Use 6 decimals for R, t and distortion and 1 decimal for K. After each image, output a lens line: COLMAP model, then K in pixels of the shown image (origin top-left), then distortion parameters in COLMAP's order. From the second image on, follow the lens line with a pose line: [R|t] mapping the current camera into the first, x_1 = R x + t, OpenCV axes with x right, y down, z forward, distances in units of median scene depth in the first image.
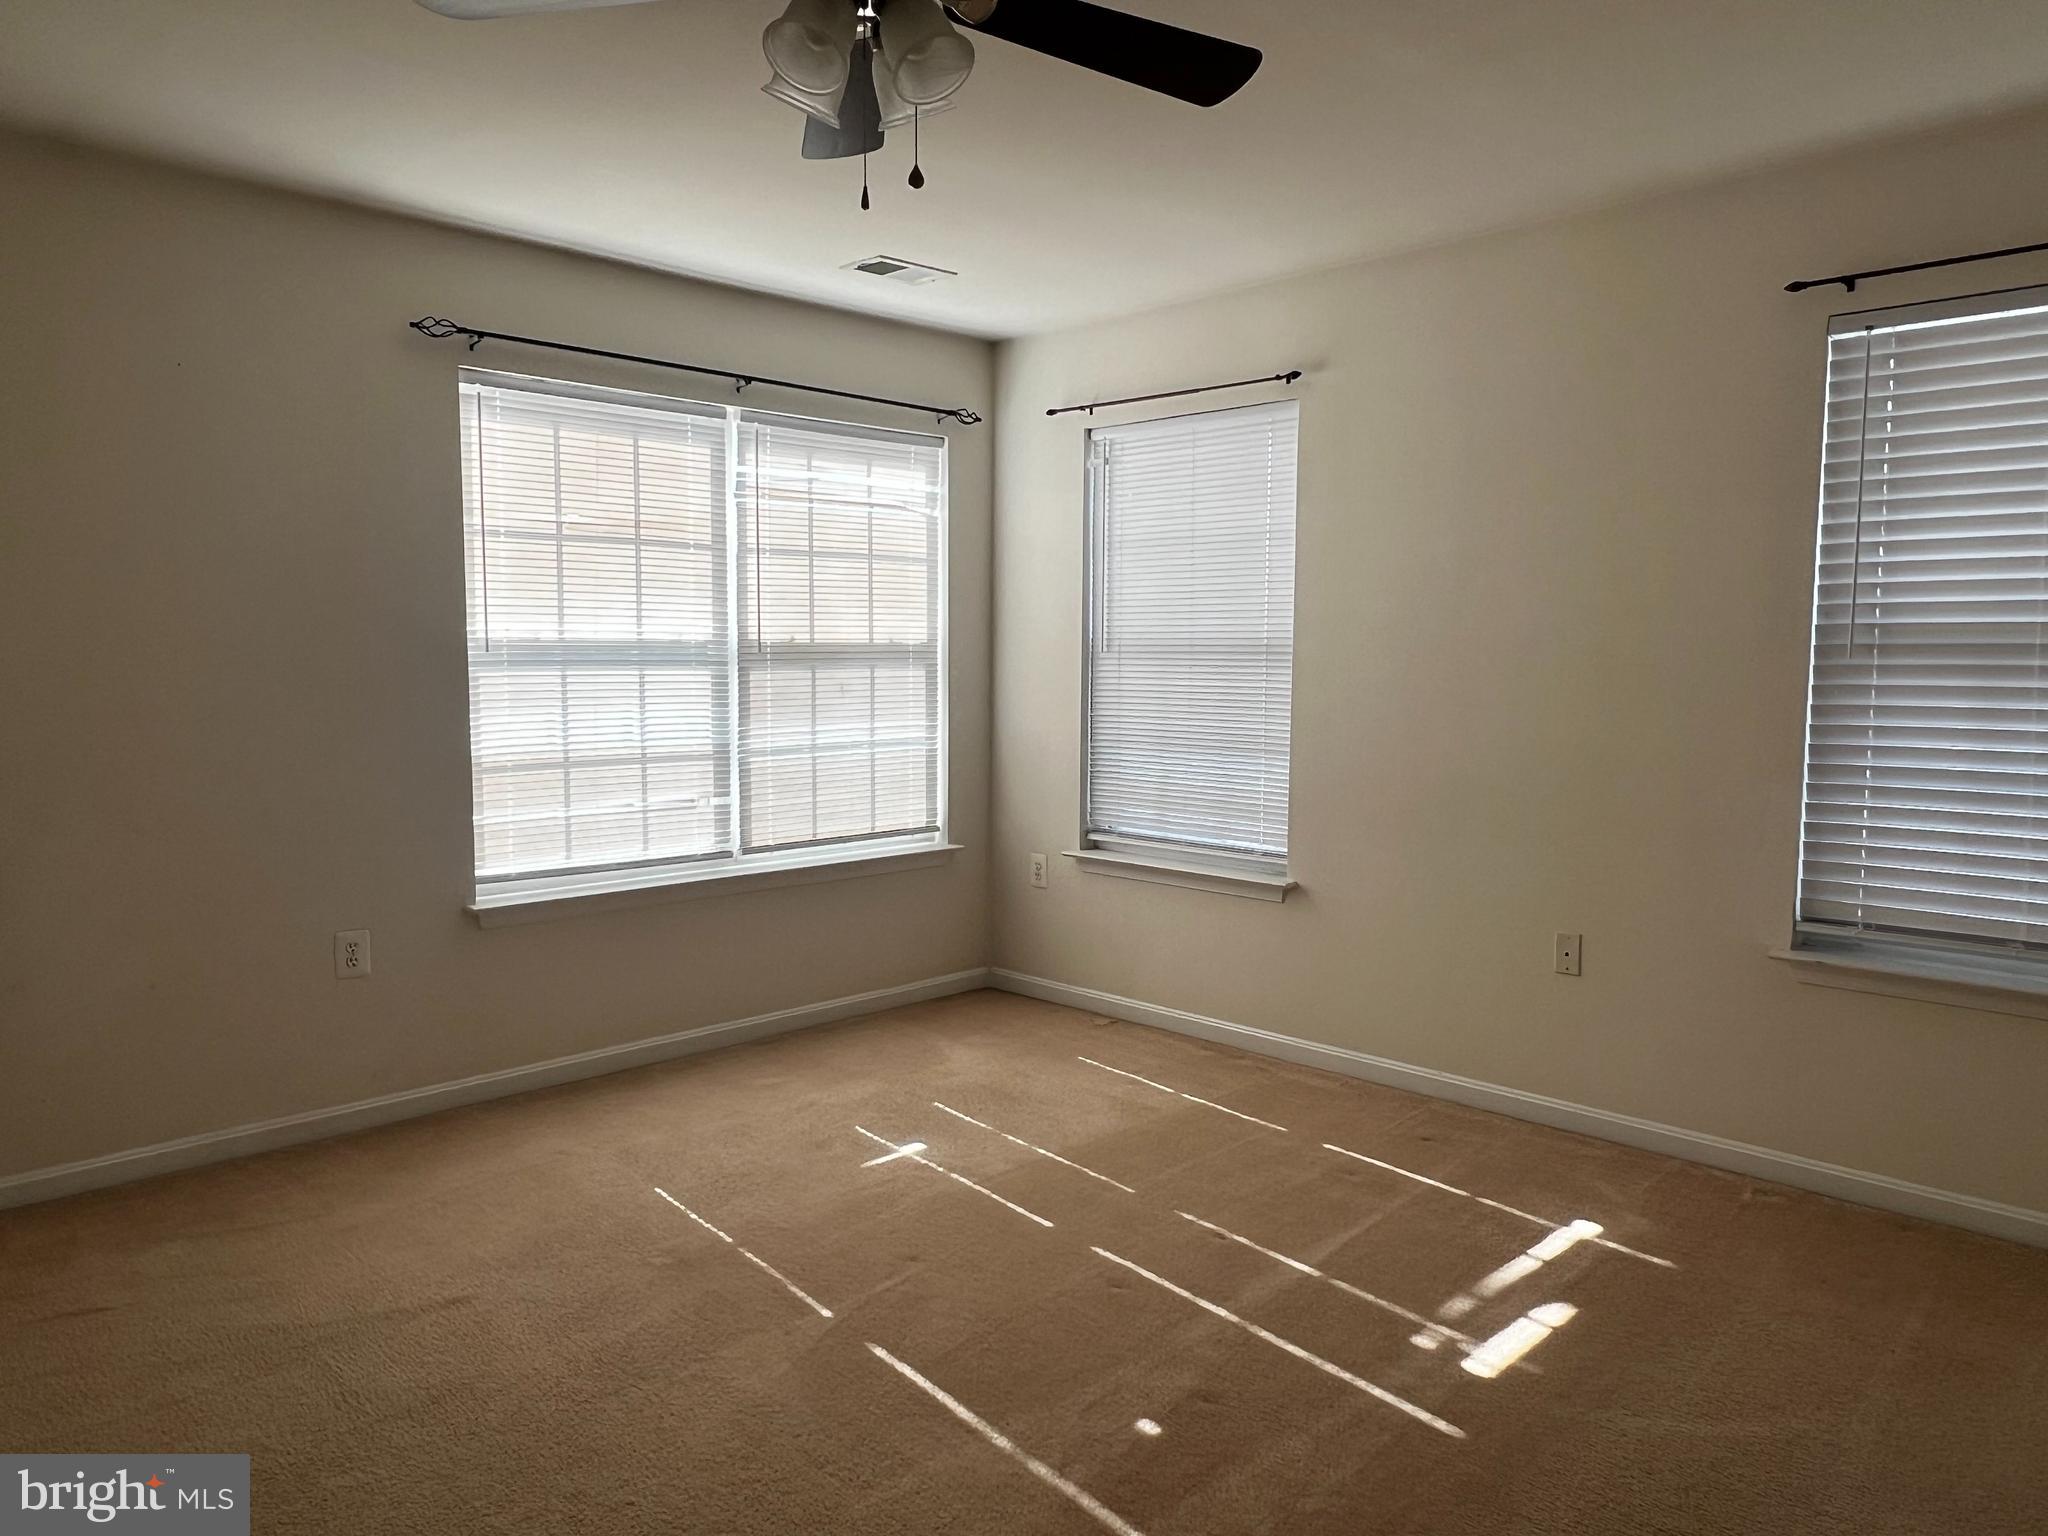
lens RADIAL K [[1399.1, 0, 1010.8], [0, 1399.1, 785.5], [0, 0, 1]] dist [-0.003552, -0.004315]
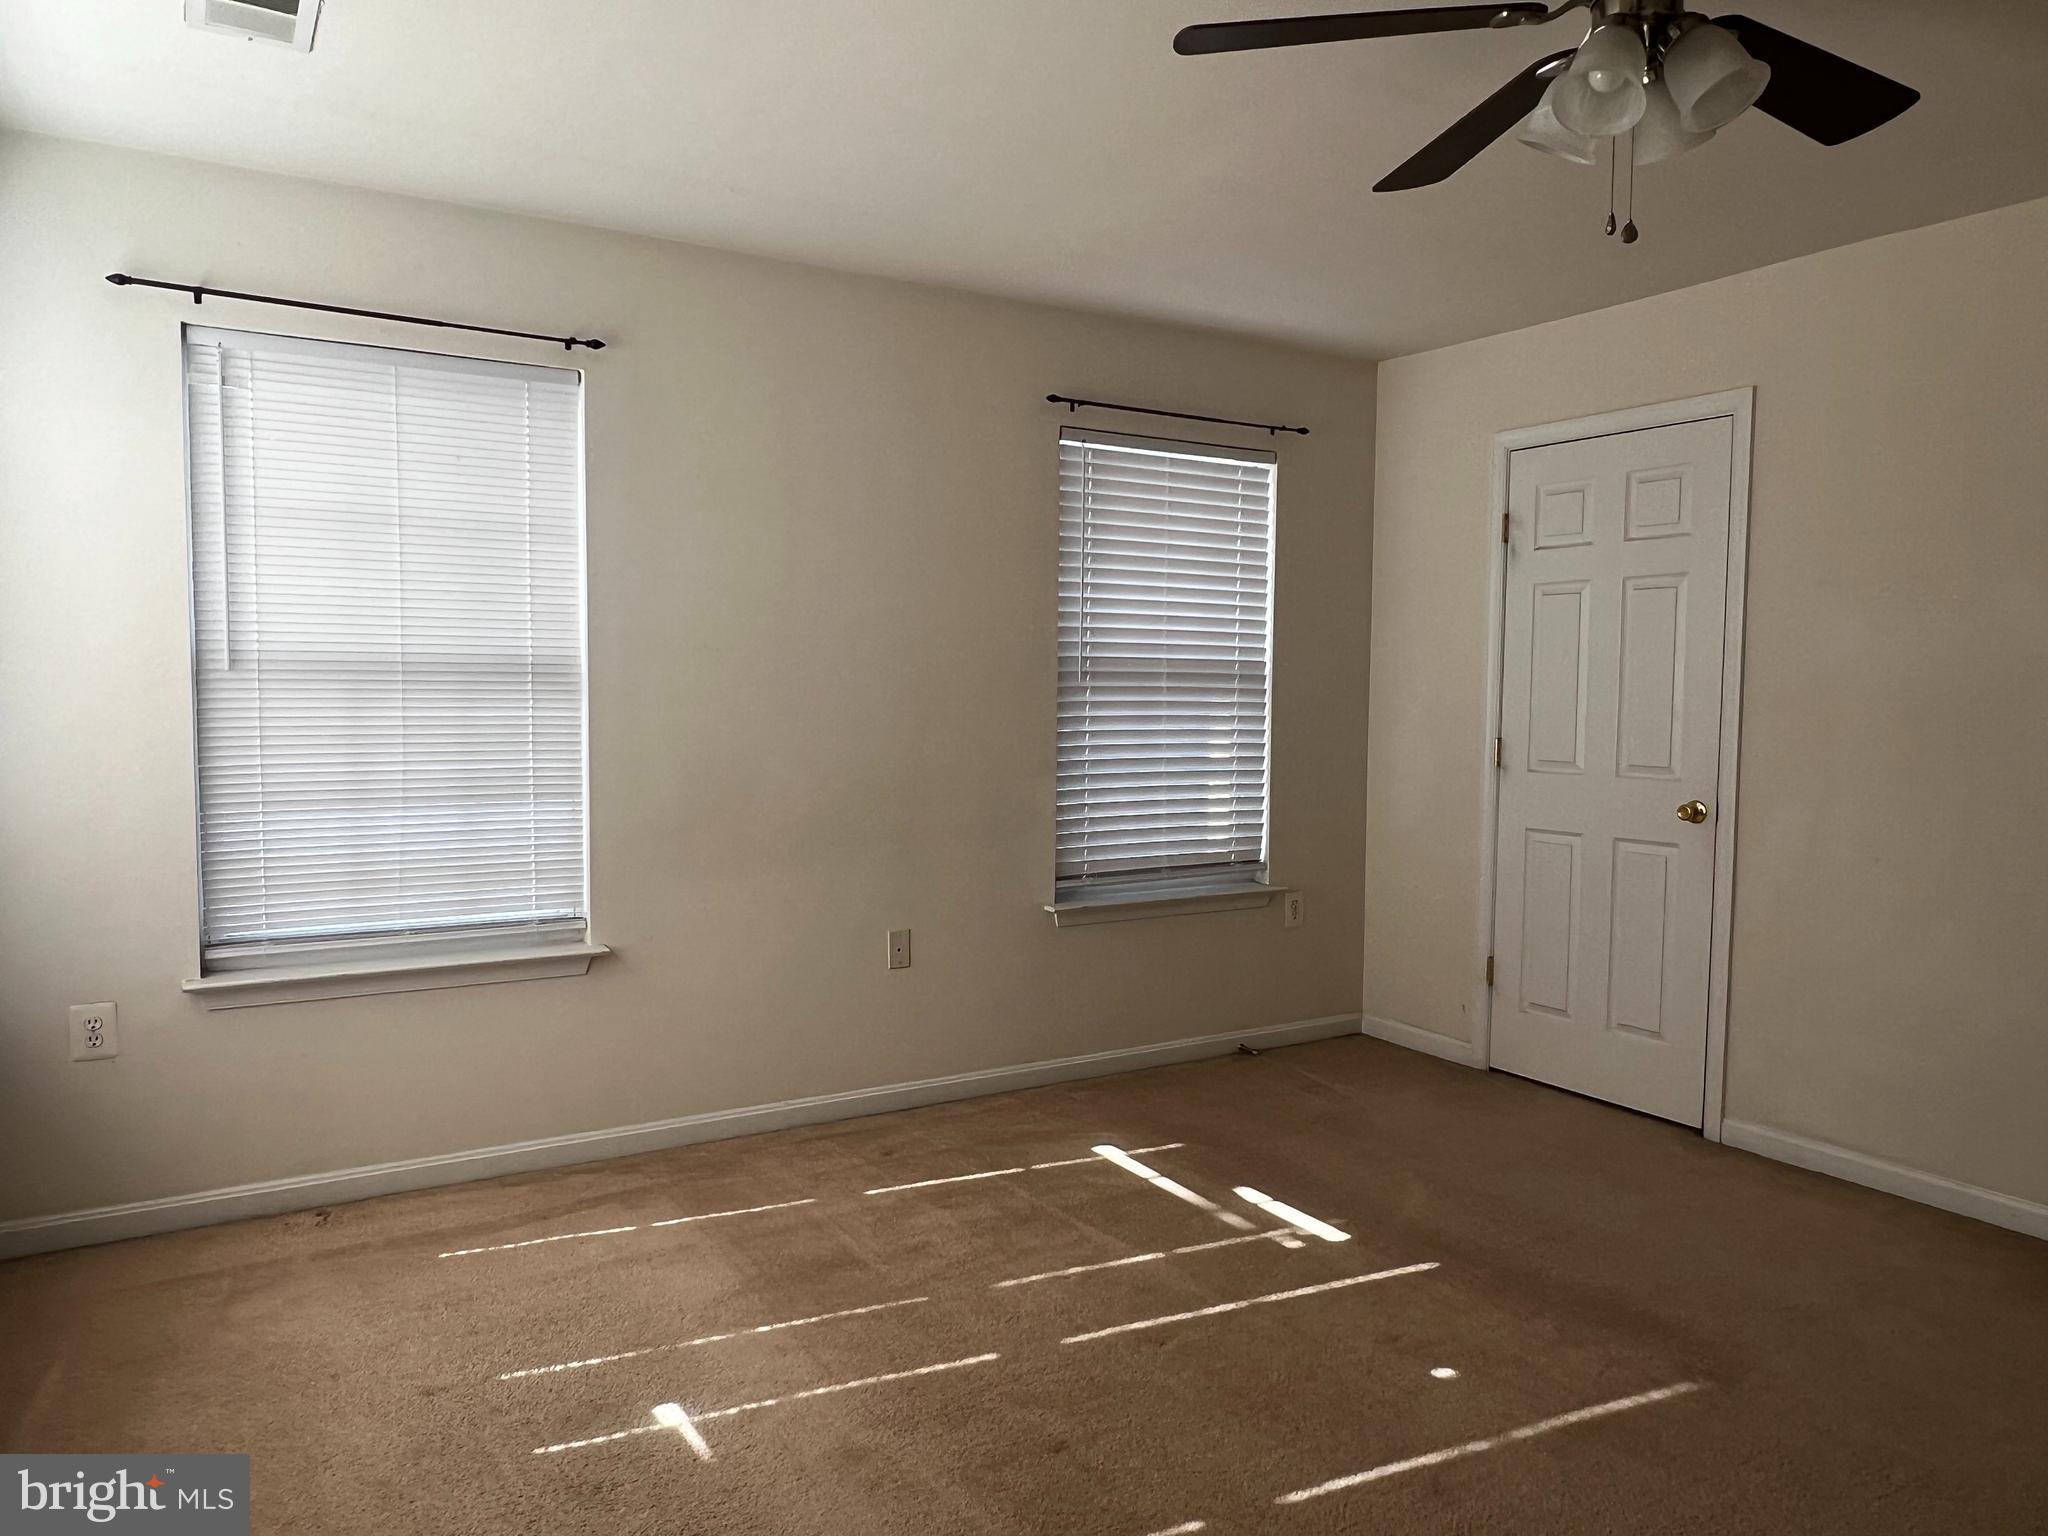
lens RADIAL K [[1399.1, 0, 1010.8], [0, 1399.1, 785.5], [0, 0, 1]] dist [-0.003552, -0.004315]
pose [[0.233710, -0.072239, 0.969619, -0.639927], [0.085433, 0.994905, 0.053531, -0.059609], [-0.968546, 0.070326, 0.238690, 0.644553]]
